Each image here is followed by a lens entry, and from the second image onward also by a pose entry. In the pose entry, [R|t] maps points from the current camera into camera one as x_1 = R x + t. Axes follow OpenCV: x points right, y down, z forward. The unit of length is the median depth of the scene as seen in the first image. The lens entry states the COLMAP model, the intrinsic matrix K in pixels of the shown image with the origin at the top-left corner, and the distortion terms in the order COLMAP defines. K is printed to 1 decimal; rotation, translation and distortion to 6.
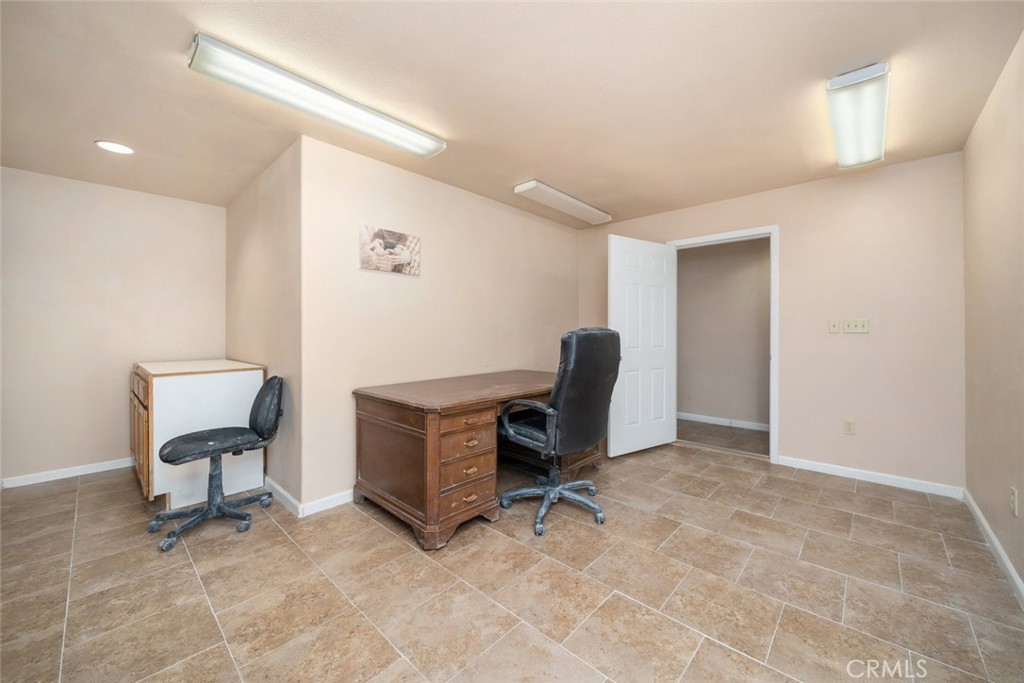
lens RADIAL K [[383.9, 0, 551.3], [0, 383.9, 332.9], [0, 0, 1]] dist [0.001632, -0.000057]
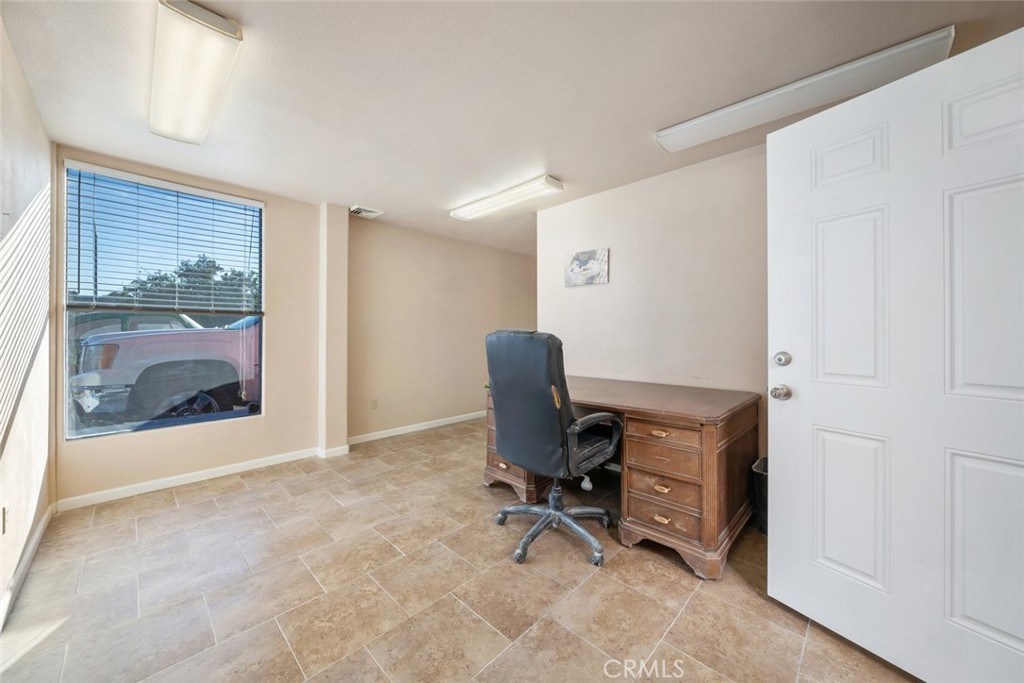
lens RADIAL K [[364.4, 0, 505.1], [0, 364.4, 334.2], [0, 0, 1]] dist [-0.000874, -0.000261]
pose [[-0.074567, 0.001988, -0.997214, 1.103637], [-0.002999, 0.999993, 0.002218, -0.006961], [0.997211, 0.003156, -0.074561, 1.221339]]
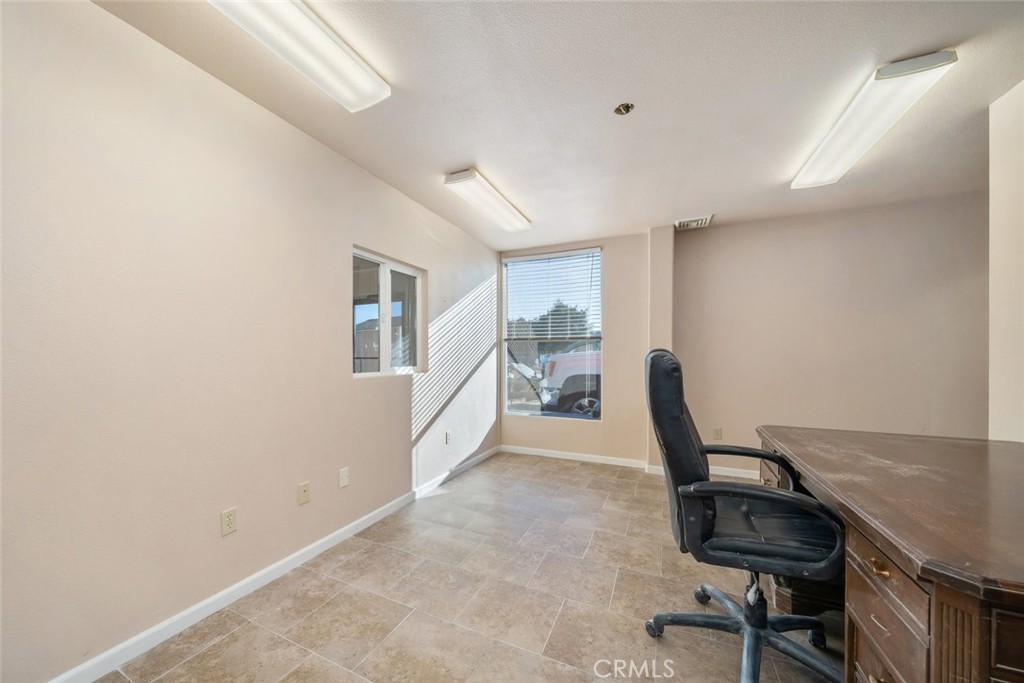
lens RADIAL K [[378.8, 0, 482.2], [0, 378.8, 356.7], [0, 0, 1]] dist [-0.001700, -0.000165]
pose [[-0.968462, 0.001150, -0.249157, 0.702811], [-0.000312, 0.999983, 0.005827, -0.001774], [0.249159, 0.005721, -0.968446, 1.870578]]
